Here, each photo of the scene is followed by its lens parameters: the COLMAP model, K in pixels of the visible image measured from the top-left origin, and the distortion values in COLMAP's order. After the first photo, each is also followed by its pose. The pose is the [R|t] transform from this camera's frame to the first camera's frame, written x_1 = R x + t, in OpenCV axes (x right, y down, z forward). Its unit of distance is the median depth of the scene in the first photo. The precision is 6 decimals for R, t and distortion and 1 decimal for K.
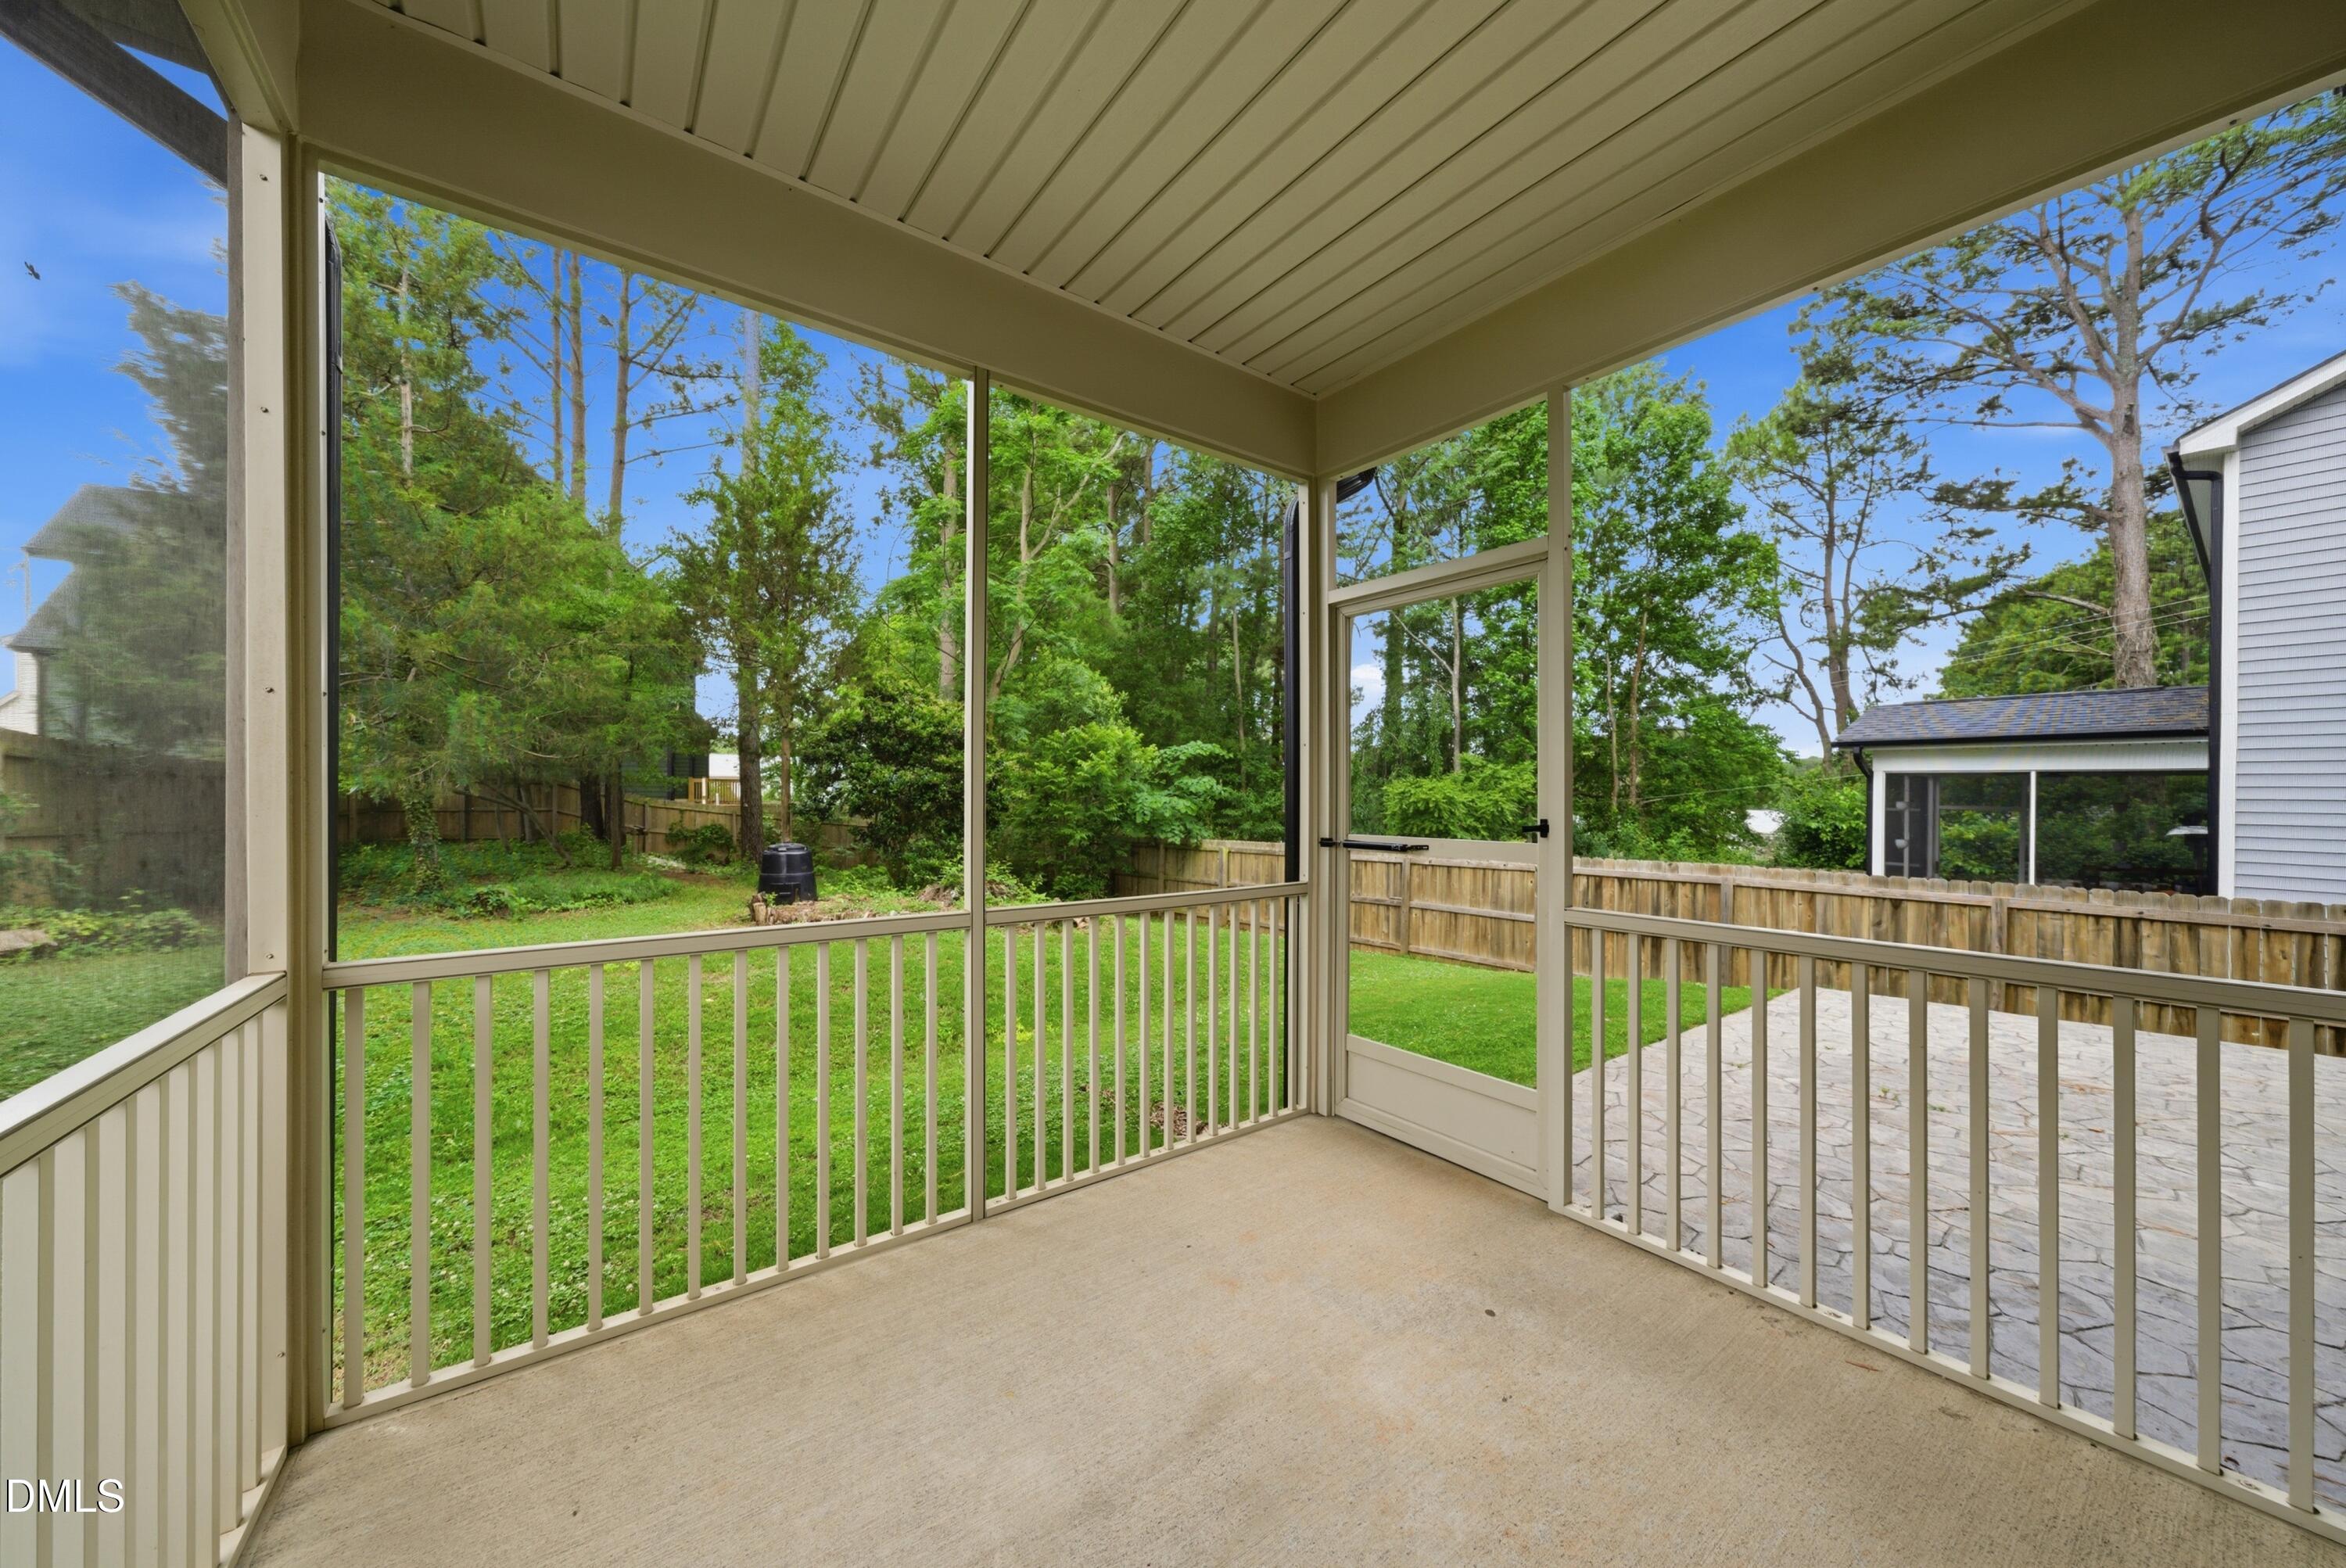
lens RADIAL K [[955.1, 0, 1175.7], [0, 955.1, 792.0], [0, 0, 1]] dist [-0.016500, 0.008803]
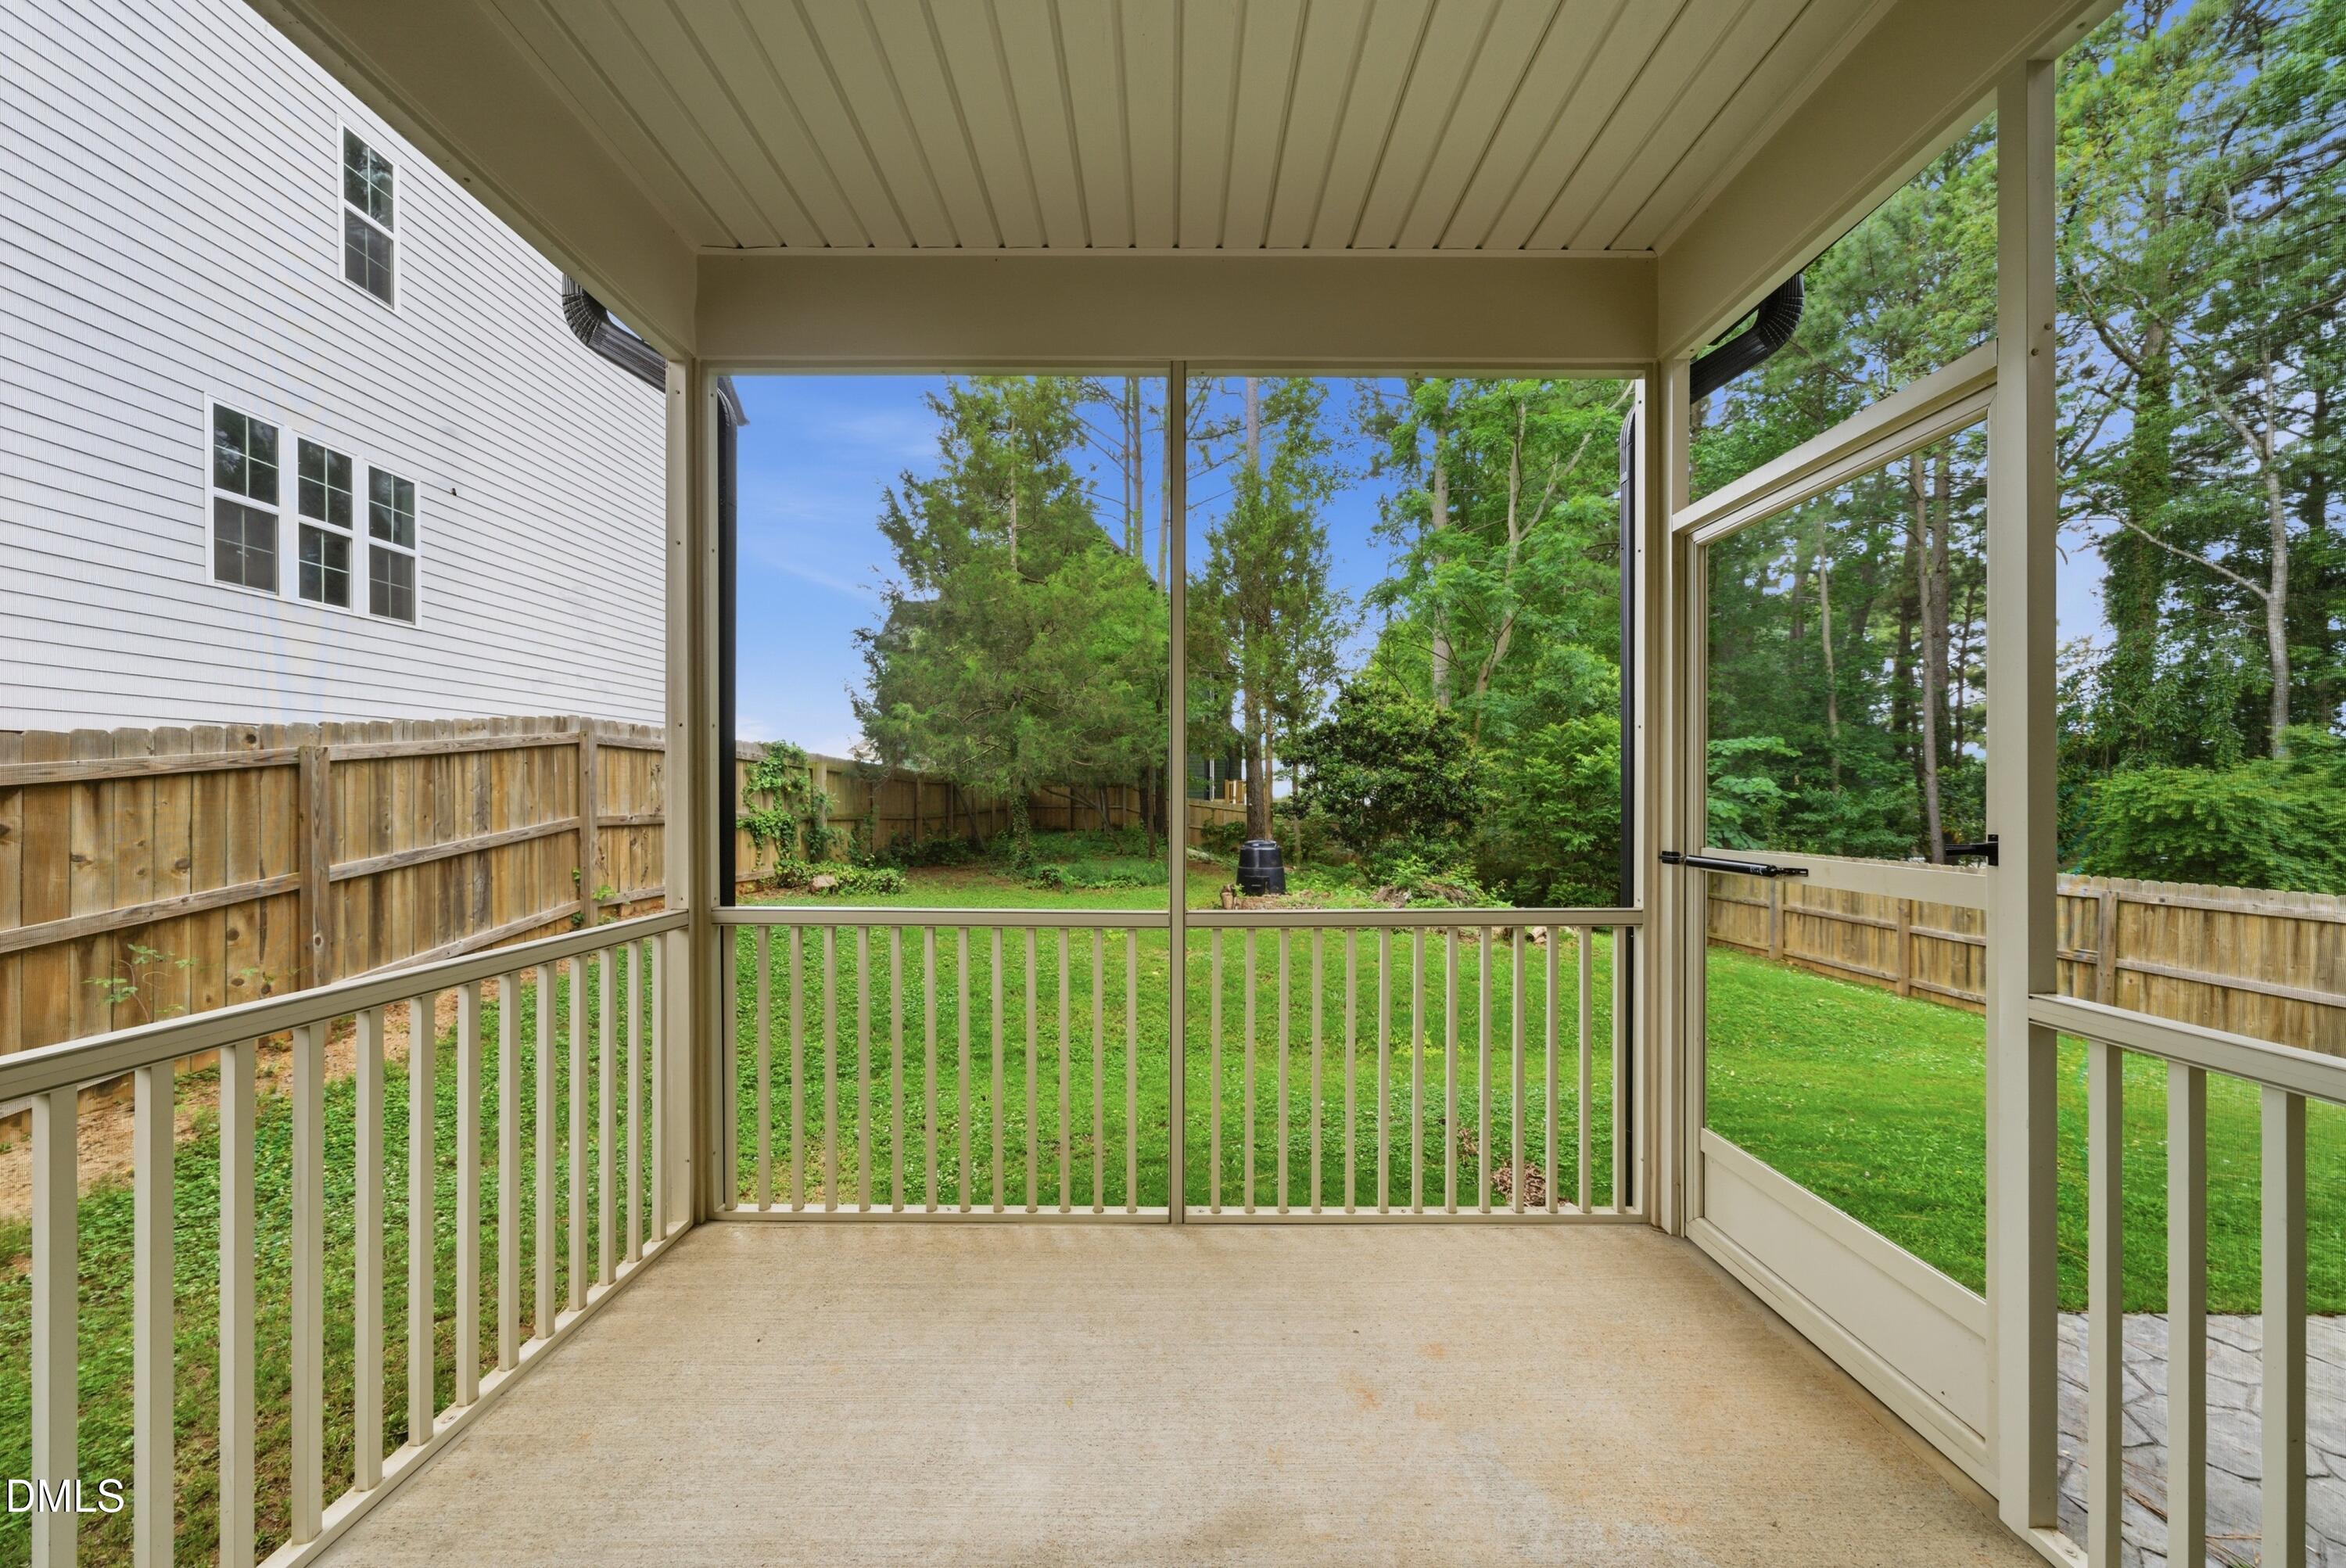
lens RADIAL K [[908.8, 0, 1170.9], [0, 908.8, 788.2], [0, 0, 1]] dist [-0.017219, 0.007337]
pose [[0.752463, -0.004908, -0.658617, 0.220321], [0.001162, 0.999981, -0.006124, 0.002344], [0.658634, 0.003843, 0.752454, 0.155164]]
